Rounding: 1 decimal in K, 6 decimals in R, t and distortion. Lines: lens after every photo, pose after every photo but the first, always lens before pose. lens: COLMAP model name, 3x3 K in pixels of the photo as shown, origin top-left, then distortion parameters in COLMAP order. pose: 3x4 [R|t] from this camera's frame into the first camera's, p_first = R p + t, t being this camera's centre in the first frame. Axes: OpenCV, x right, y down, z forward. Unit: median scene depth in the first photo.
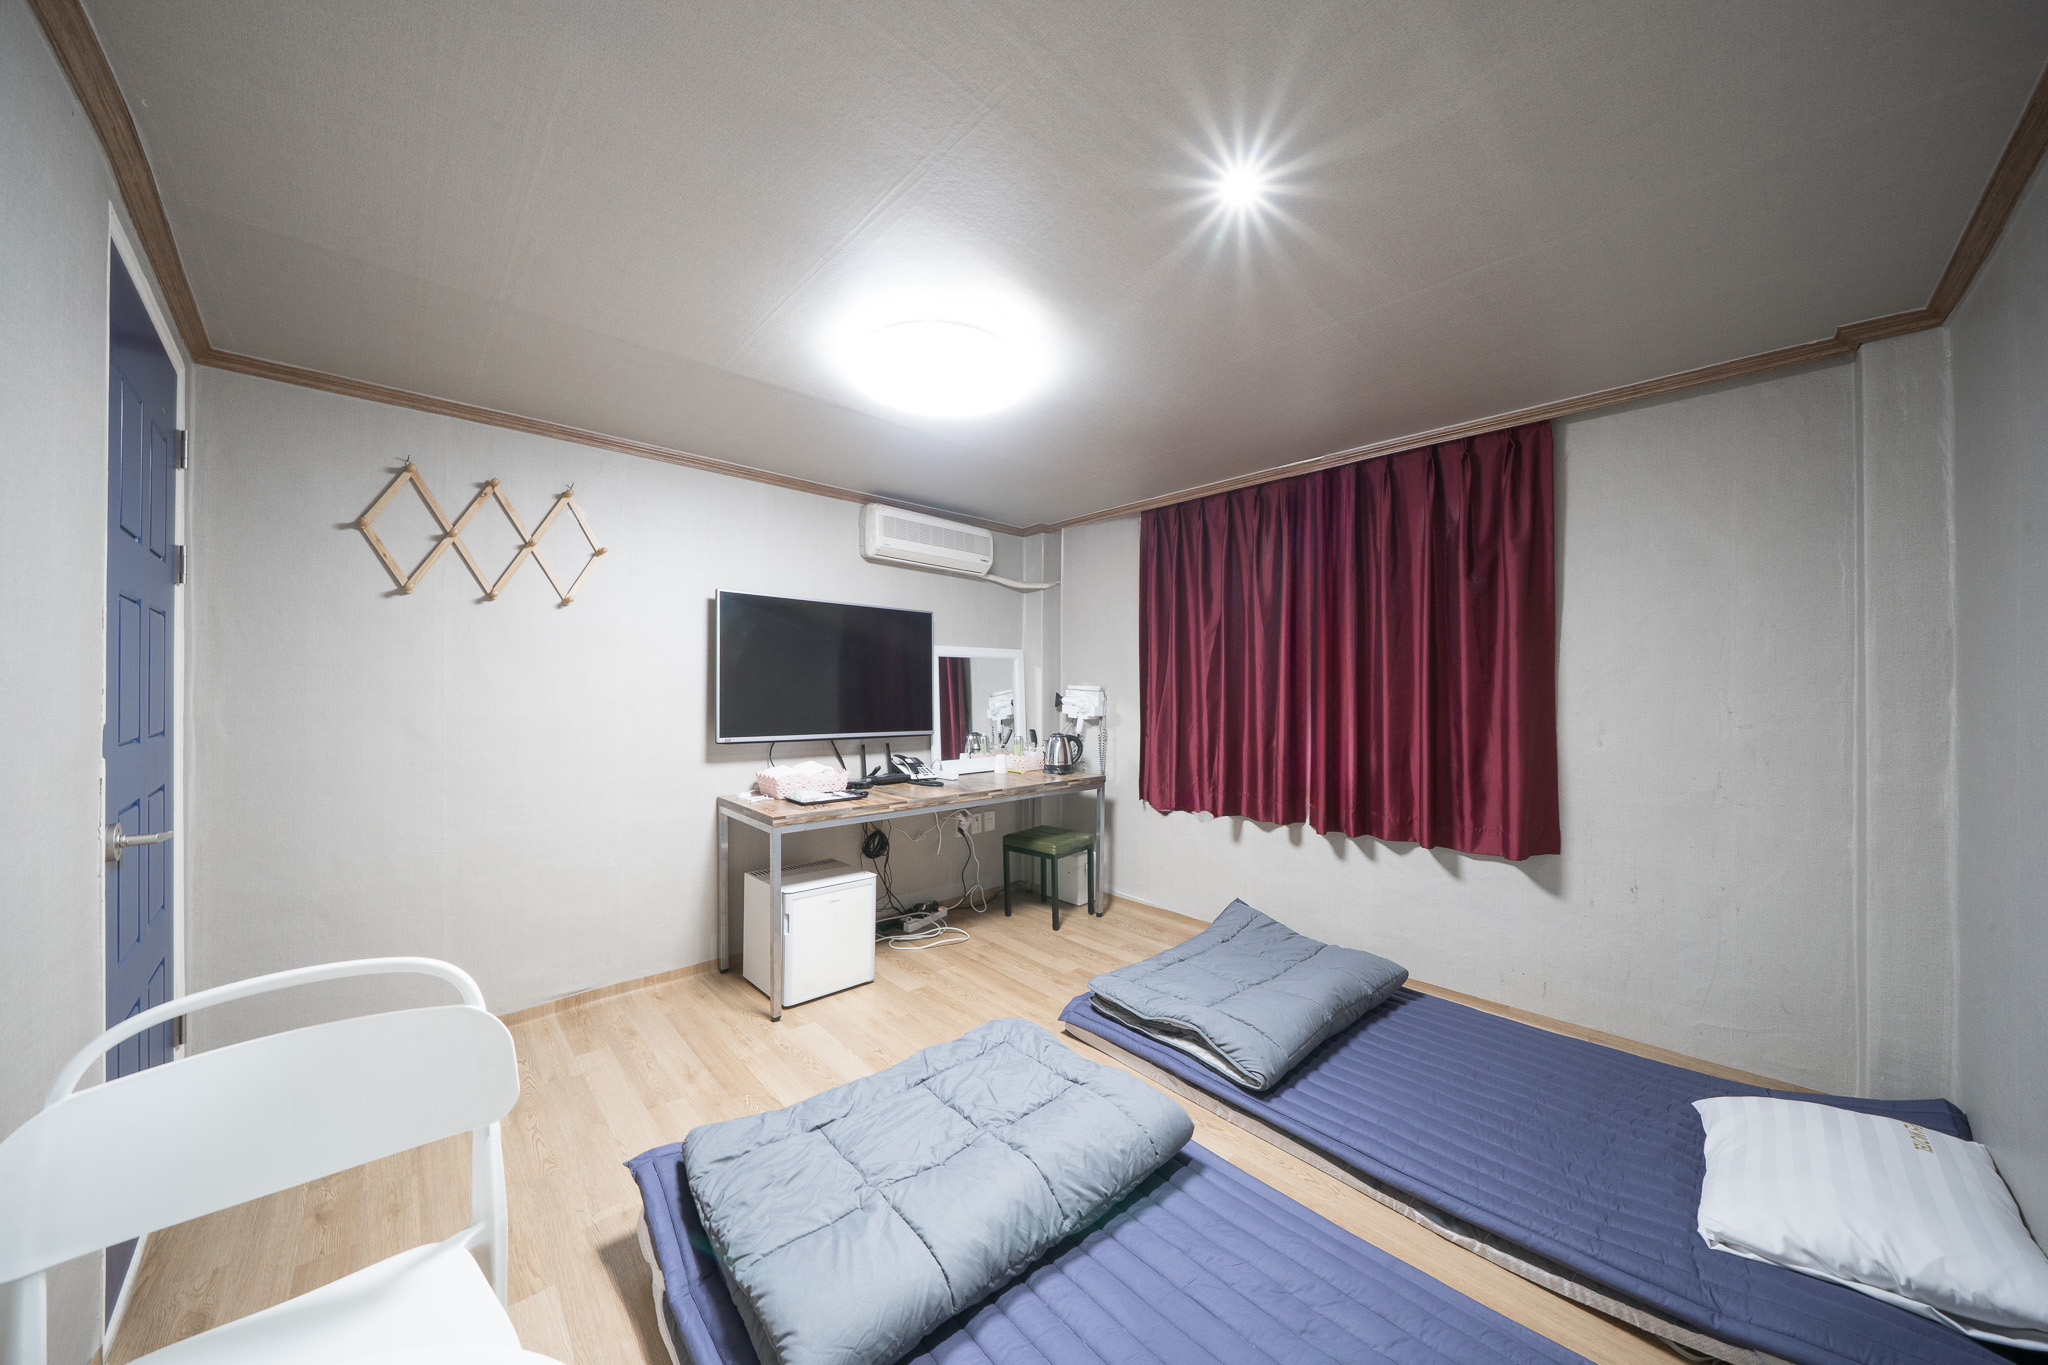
lens RADIAL K [[696.8, 0, 1020.4], [0, 696.8, 690.6], [0, 0, 1]] dist [-0.001006, -0.000068]
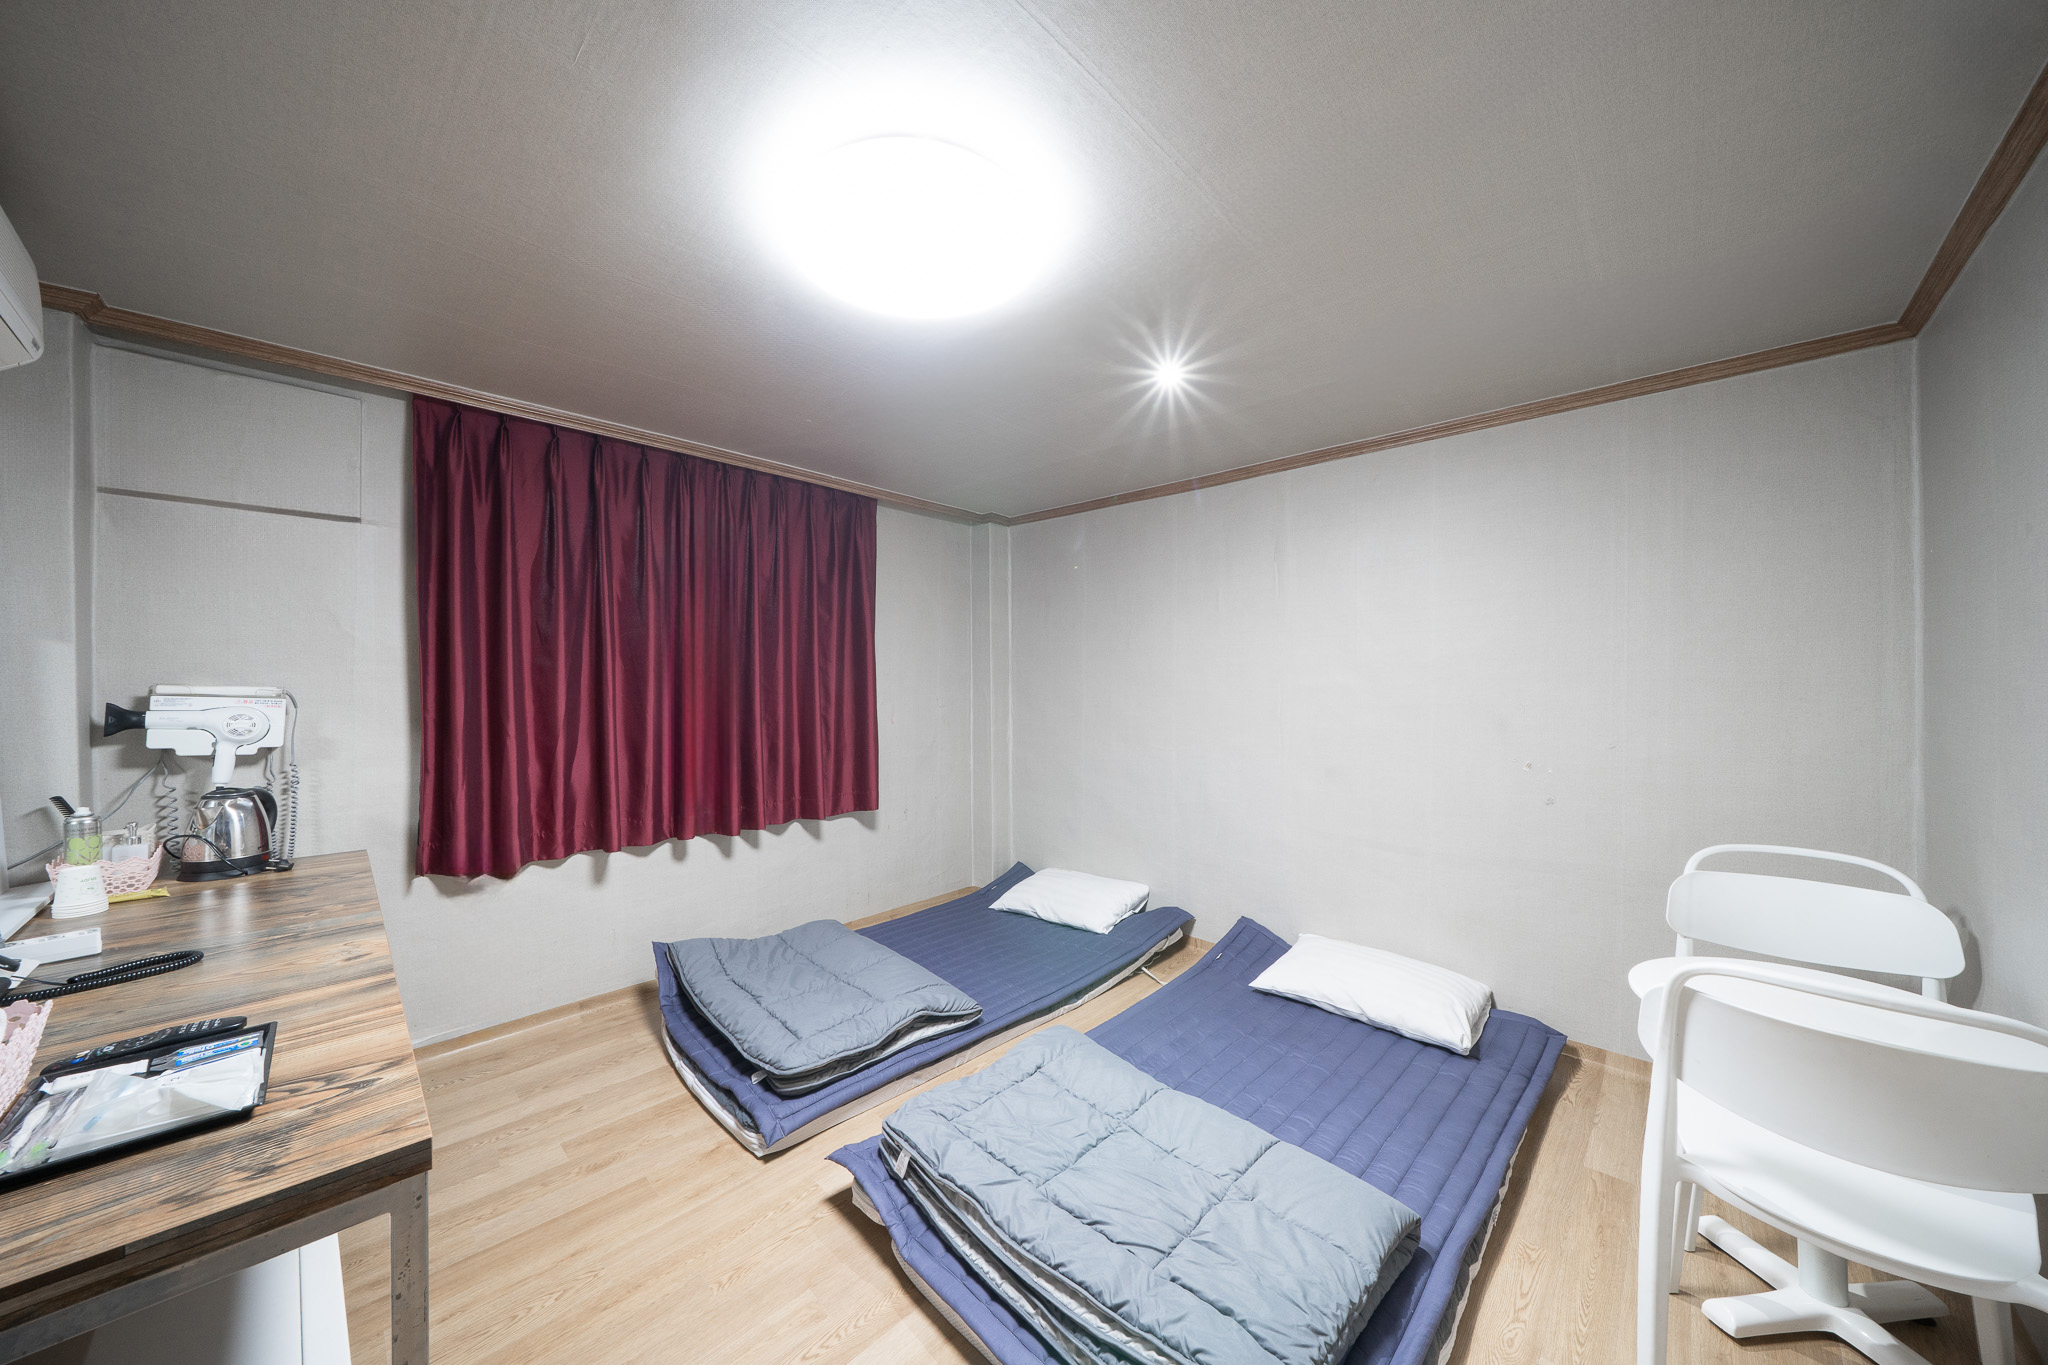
lens RADIAL K [[696.8, 0, 1020.4], [0, 696.8, 690.6], [0, 0, 1]] dist [-0.001006, -0.000068]
pose [[-0.059243, -0.011913, 0.998173, -0.599617], [0.007700, 0.999894, 0.012391, -0.007975], [-0.998214, 0.008420, -0.059145, 0.685550]]
